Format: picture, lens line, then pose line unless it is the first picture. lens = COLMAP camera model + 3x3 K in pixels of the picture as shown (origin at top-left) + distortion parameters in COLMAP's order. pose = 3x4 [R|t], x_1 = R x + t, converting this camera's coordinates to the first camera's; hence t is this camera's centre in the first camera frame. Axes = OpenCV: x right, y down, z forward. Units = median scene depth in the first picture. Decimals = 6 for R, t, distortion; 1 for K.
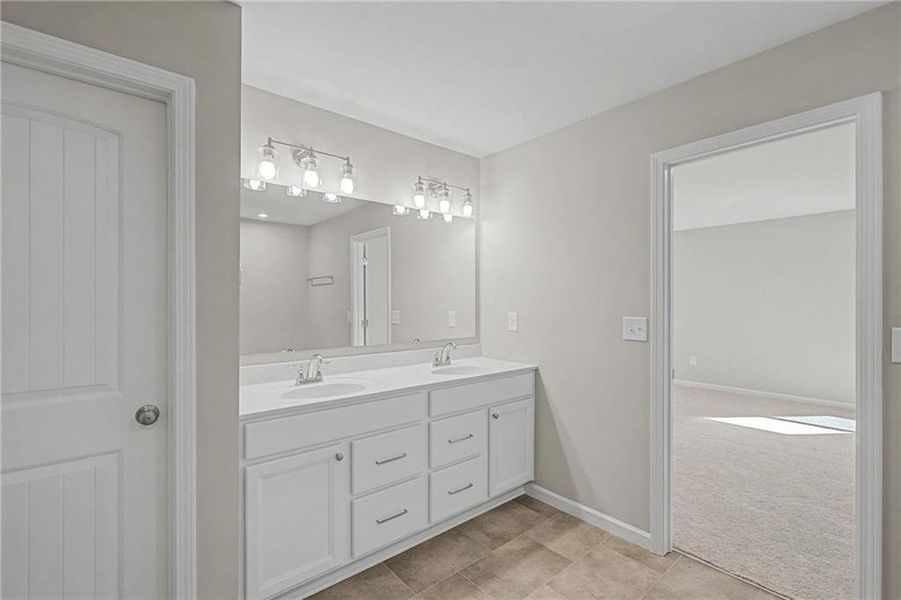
lens RADIAL K [[403.7, 0, 449.9], [0, 403.7, 299.2], [0, 0, 1]] dist [0.000894, 0.000119]
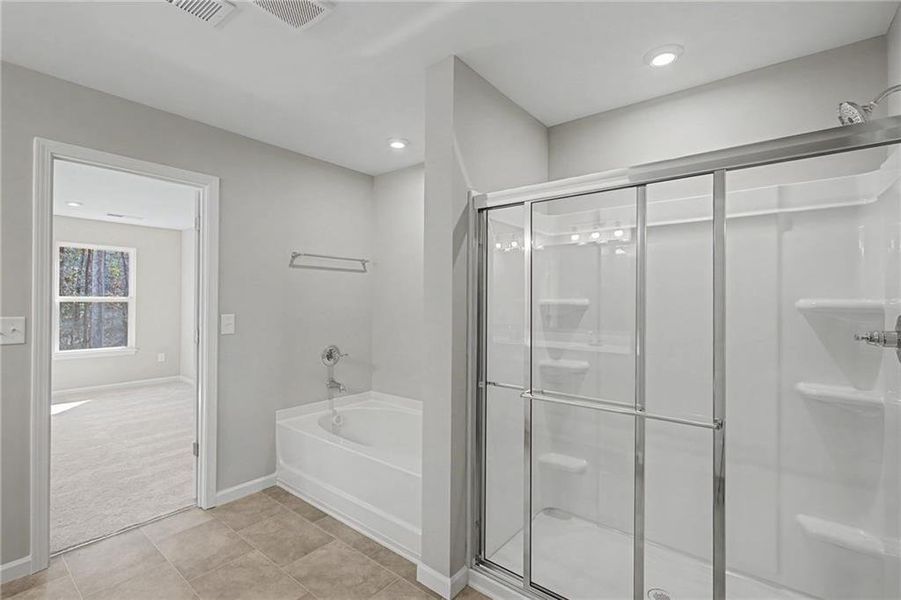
lens RADIAL K [[403.7, 0, 450.0], [0, 403.7, 300.3], [0, 0, 1]] dist [0.000894, 0.000119]
pose [[-0.199928, -0.001139, 0.979810, -0.580807], [-0.013078, 0.999913, -0.001506, -0.002215], [-0.979723, -0.013116, -0.199926, 0.266683]]
